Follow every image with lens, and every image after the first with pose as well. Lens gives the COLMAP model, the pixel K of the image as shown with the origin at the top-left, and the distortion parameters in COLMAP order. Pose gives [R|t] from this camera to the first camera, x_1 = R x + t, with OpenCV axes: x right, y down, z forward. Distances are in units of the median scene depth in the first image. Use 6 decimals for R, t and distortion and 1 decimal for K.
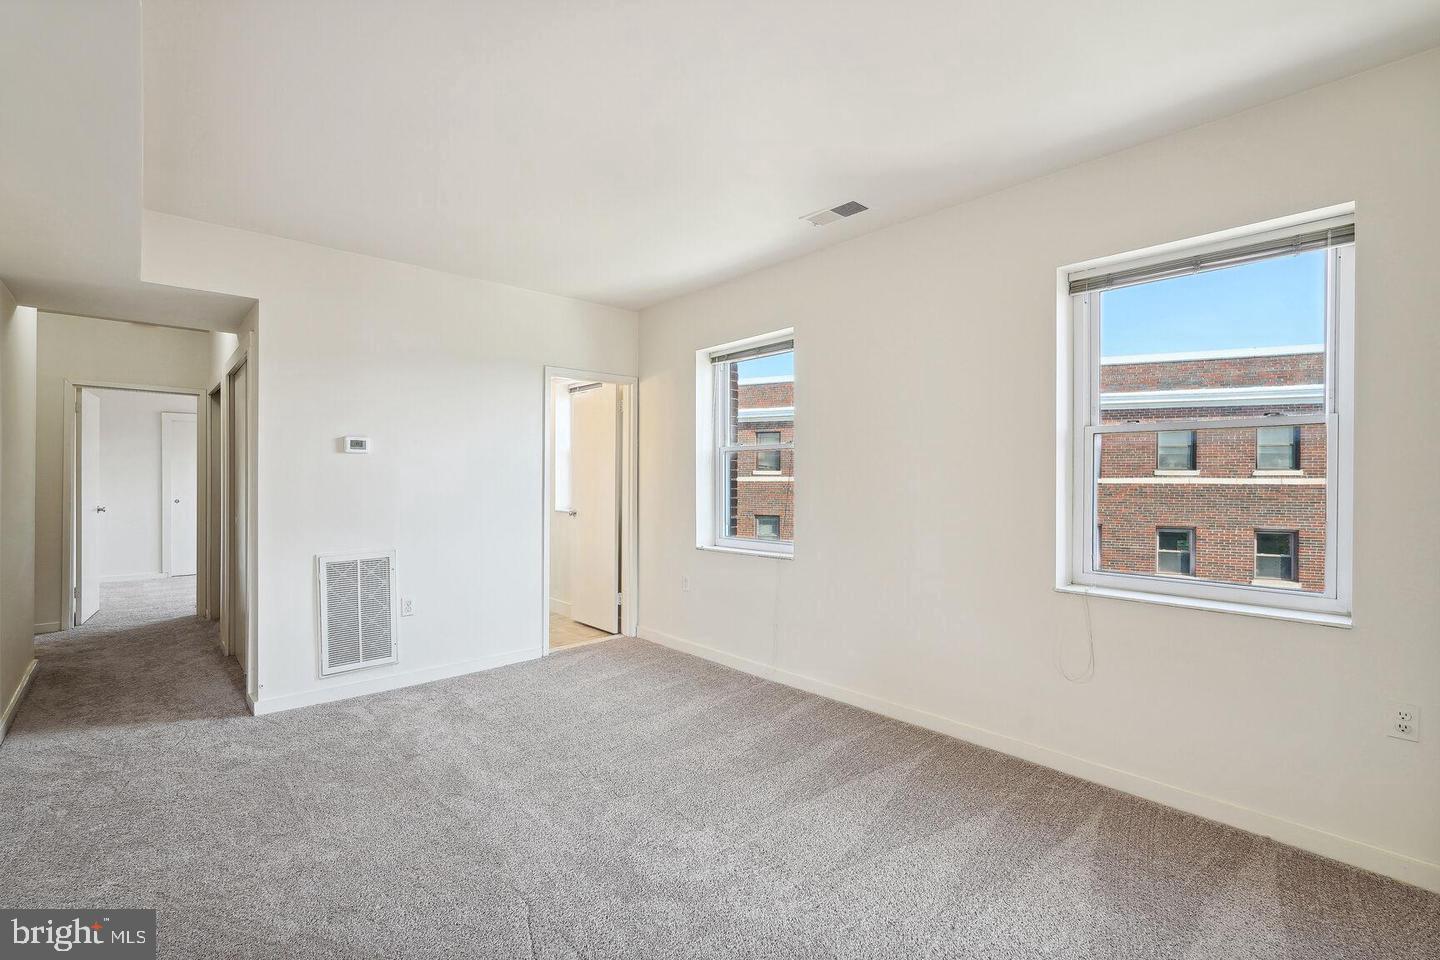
lens RADIAL K [[642.8, 0, 724.1], [0, 642.8, 484.4], [0, 0, 1]] dist [-0.018725, 0.000610]
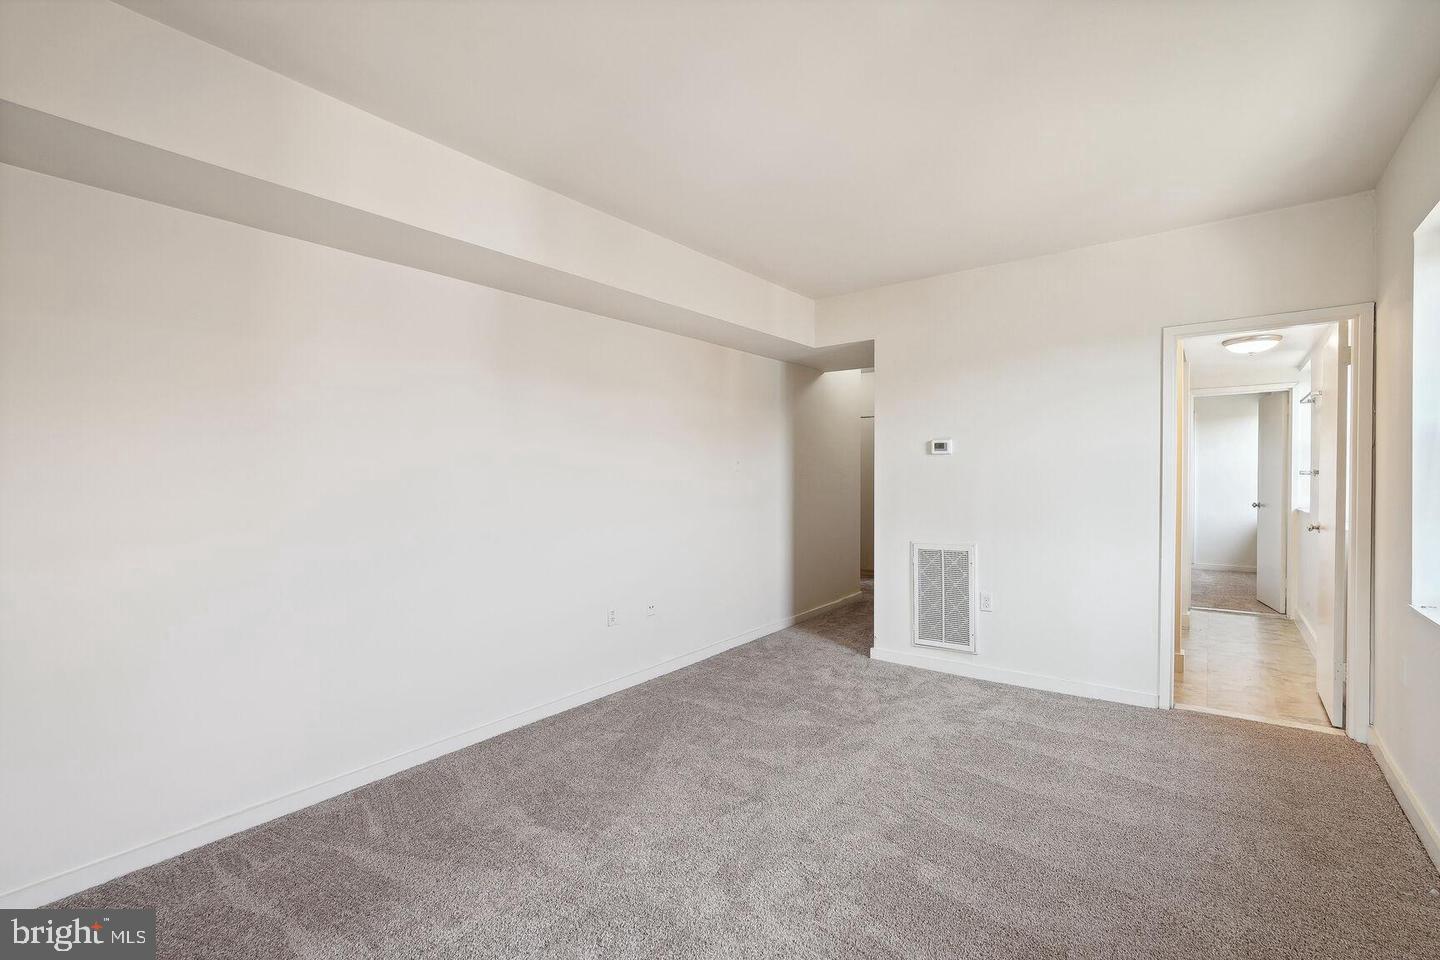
lens RADIAL K [[642.8, 0, 724.1], [0, 642.8, 484.4], [0, 0, 1]] dist [-0.018725, 0.000610]
pose [[0.143247, 0.009479, -0.989642, 0.485342], [-0.003023, 0.999954, 0.009140, -0.005338], [0.989682, 0.001683, 0.143269, 0.469663]]
